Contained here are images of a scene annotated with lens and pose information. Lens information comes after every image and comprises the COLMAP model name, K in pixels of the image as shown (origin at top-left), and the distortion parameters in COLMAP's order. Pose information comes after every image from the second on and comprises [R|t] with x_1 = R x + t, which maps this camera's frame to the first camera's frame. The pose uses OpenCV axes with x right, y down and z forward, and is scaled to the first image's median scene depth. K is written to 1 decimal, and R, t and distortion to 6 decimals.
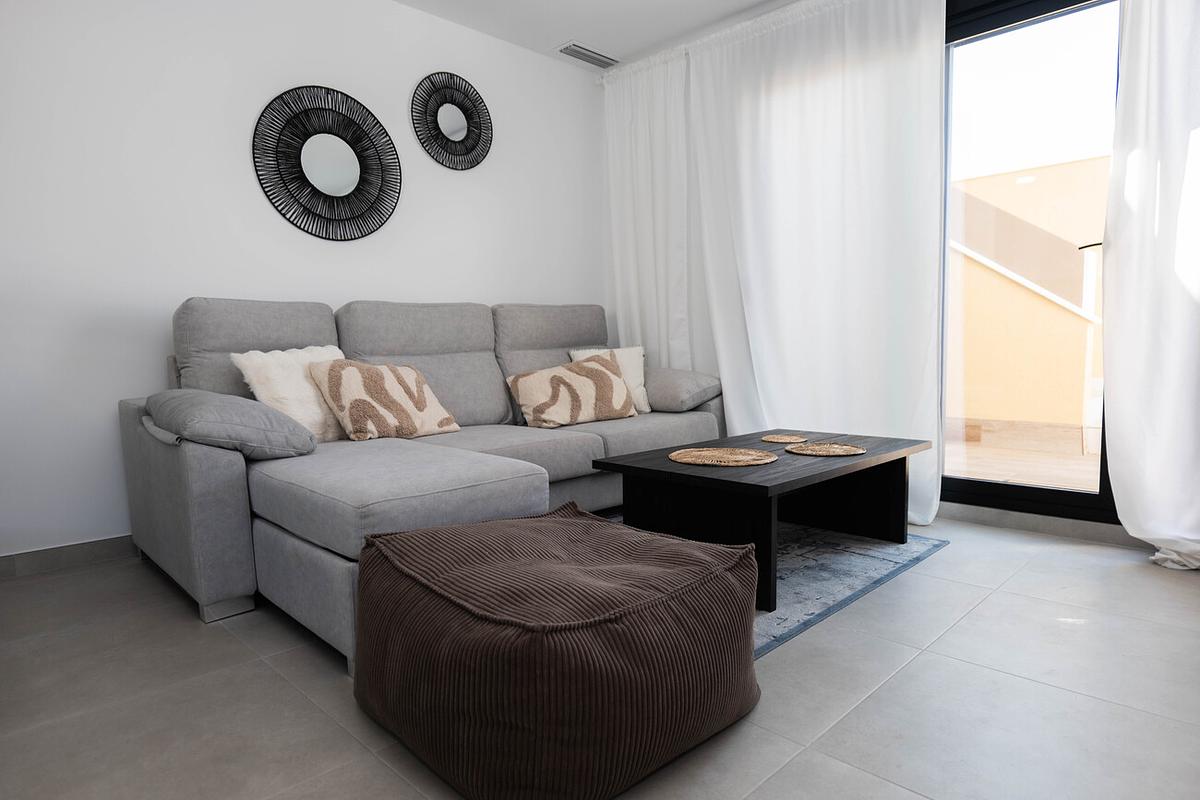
lens RADIAL K [[712.6, 0, 600.0], [0, 712.6, 400.0], [0, 0, 1]] dist [-0.006713, 0.001266]
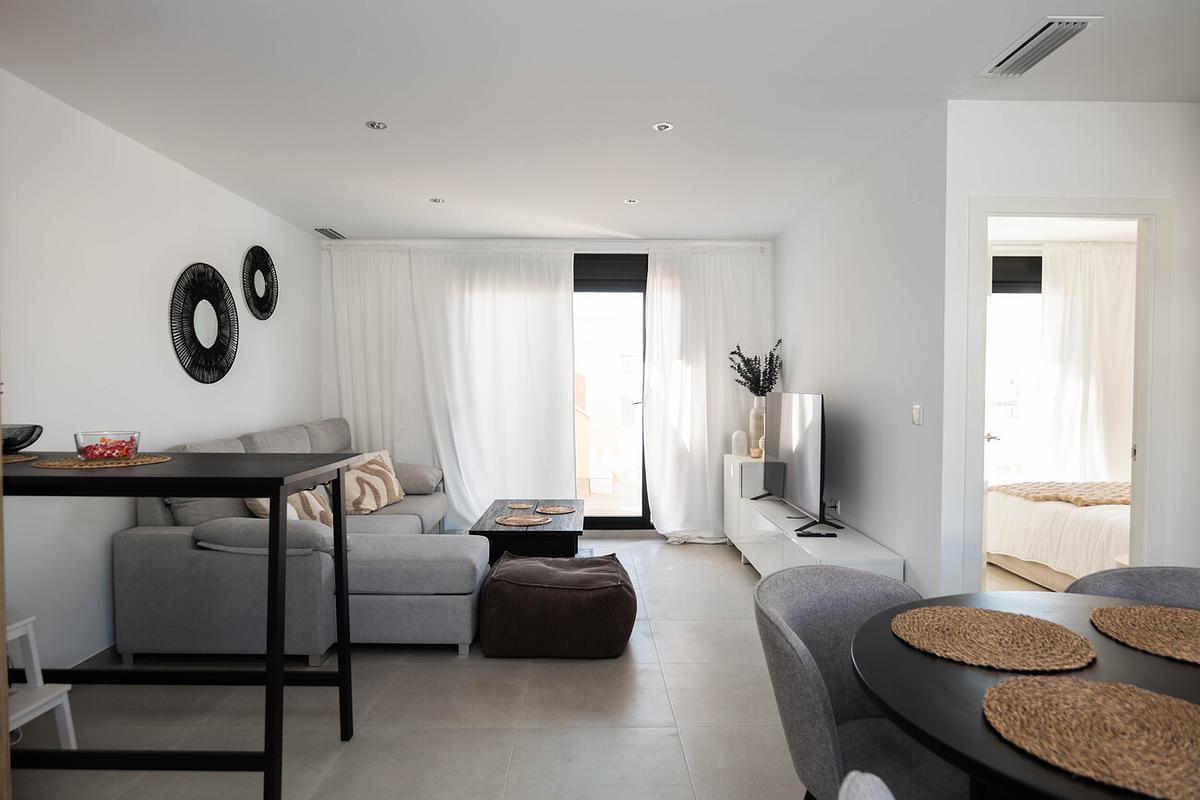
lens RADIAL K [[712.6, 0, 600.0], [0, 712.6, 400.0], [0, 0, 1]] dist [-0.006713, 0.001266]
pose [[0.700436, -0.000608, 0.713715, -0.762519], [0.045229, 0.998027, -0.043537, -0.106878], [-0.712280, 0.062776, 0.699082, -0.352314]]
